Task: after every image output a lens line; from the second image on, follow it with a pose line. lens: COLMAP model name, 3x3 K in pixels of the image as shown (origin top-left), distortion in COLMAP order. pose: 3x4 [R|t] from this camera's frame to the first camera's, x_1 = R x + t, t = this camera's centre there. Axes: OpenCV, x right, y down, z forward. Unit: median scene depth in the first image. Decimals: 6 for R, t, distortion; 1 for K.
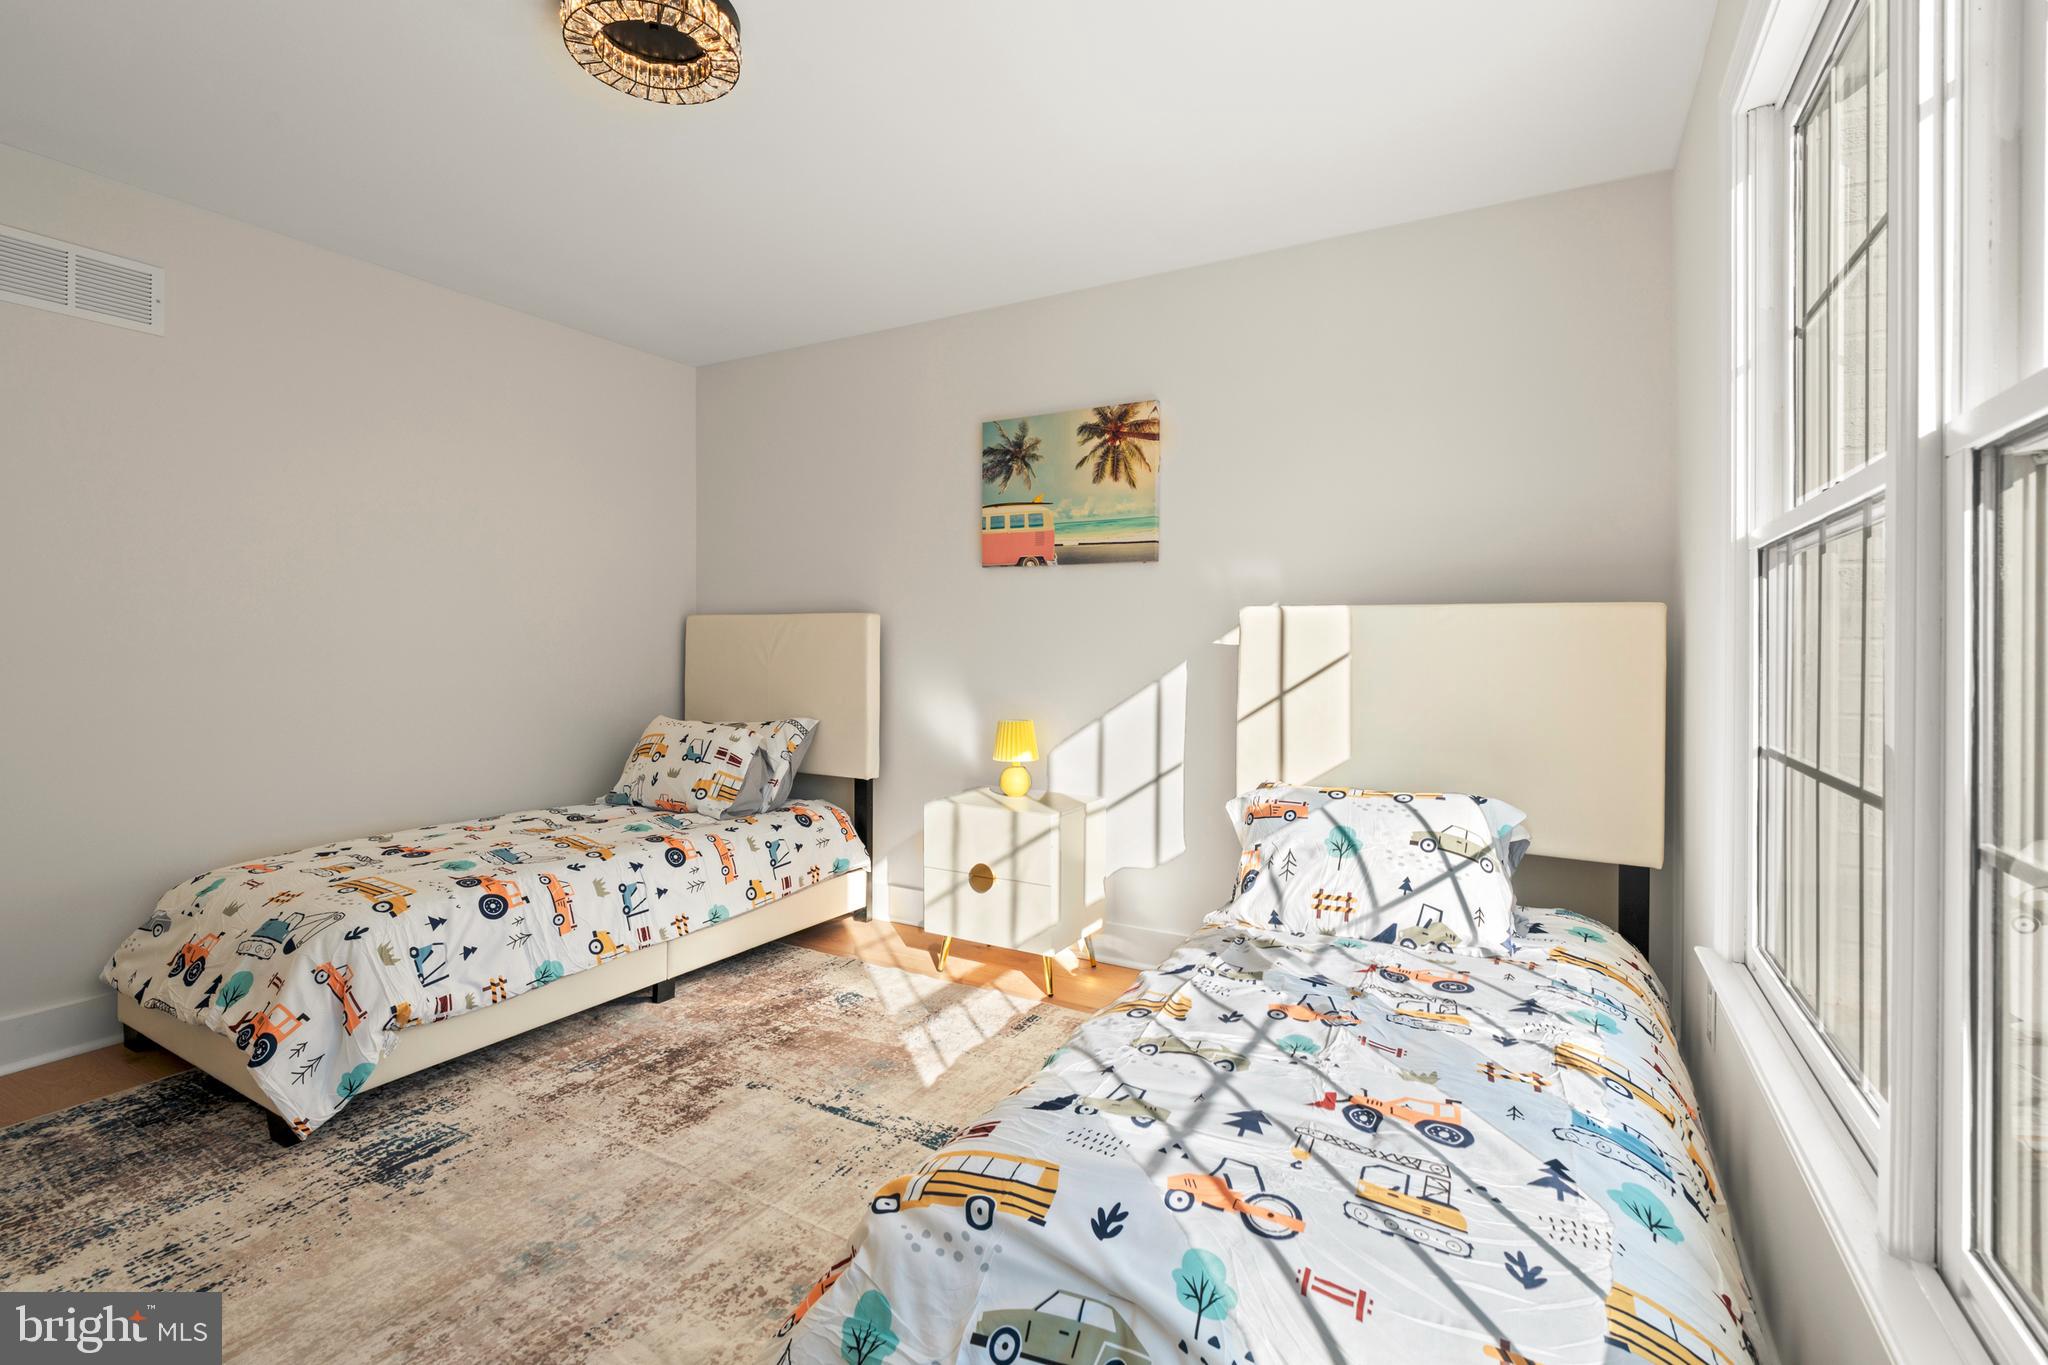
lens RADIAL K [[924.4, 0, 1014.7], [0, 924.4, 650.1], [0, 0, 1]] dist [-0.009172, 0.000554]
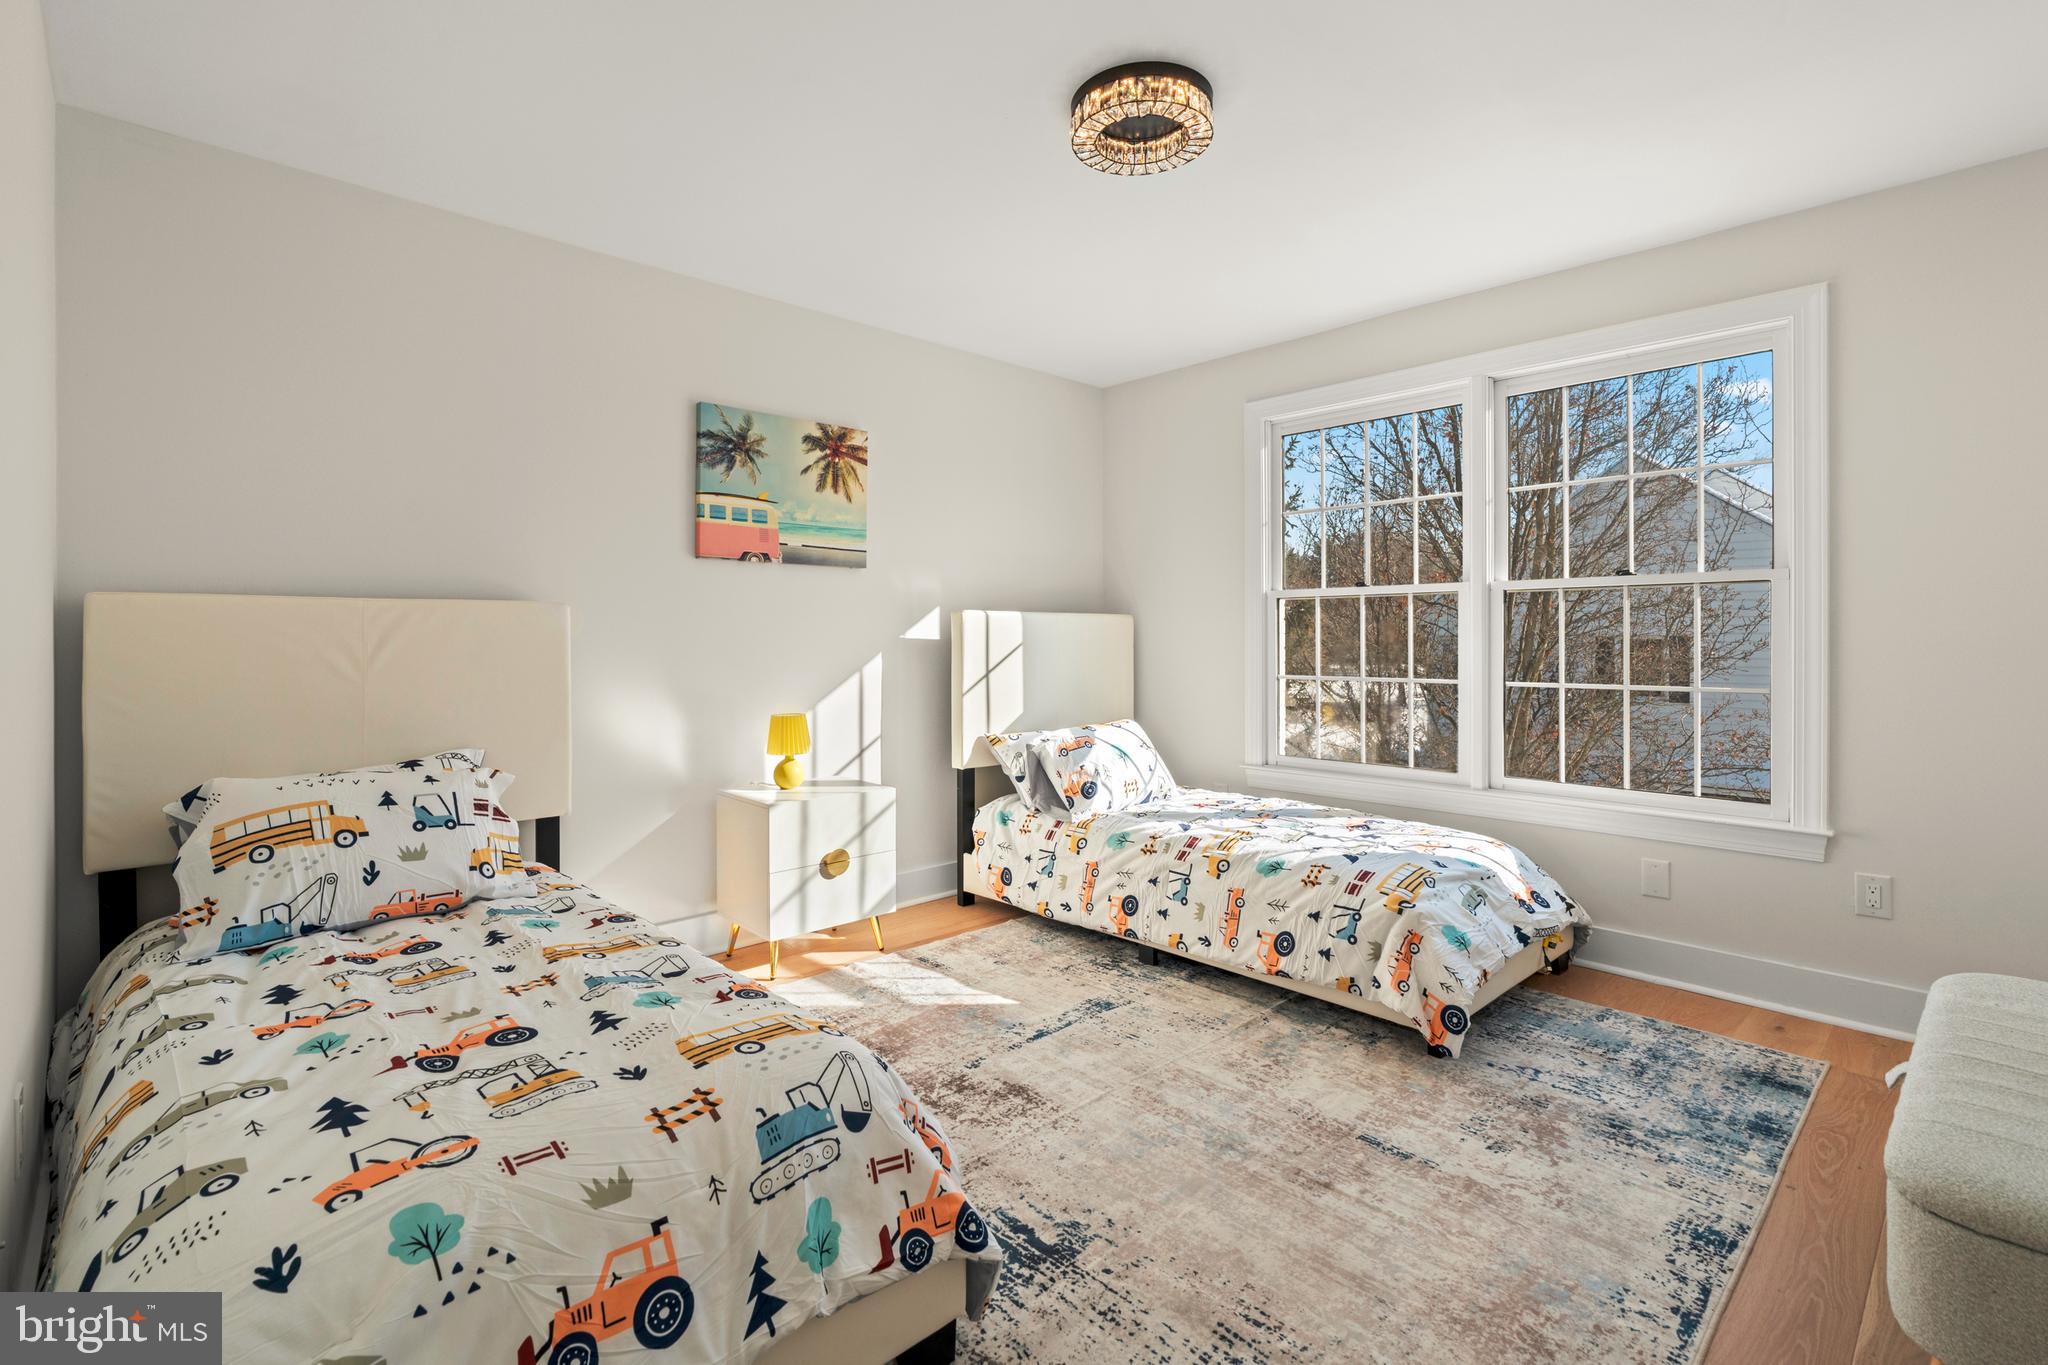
lens RADIAL K [[924.4, 0, 1014.7], [0, 924.4, 650.1], [0, 0, 1]] dist [-0.009172, 0.000554]
pose [[0.295153, -0.020973, 0.955220, -0.908926], [0.012368, 0.999759, 0.018130, -0.010730], [-0.955370, 0.006463, 0.295341, 0.466170]]
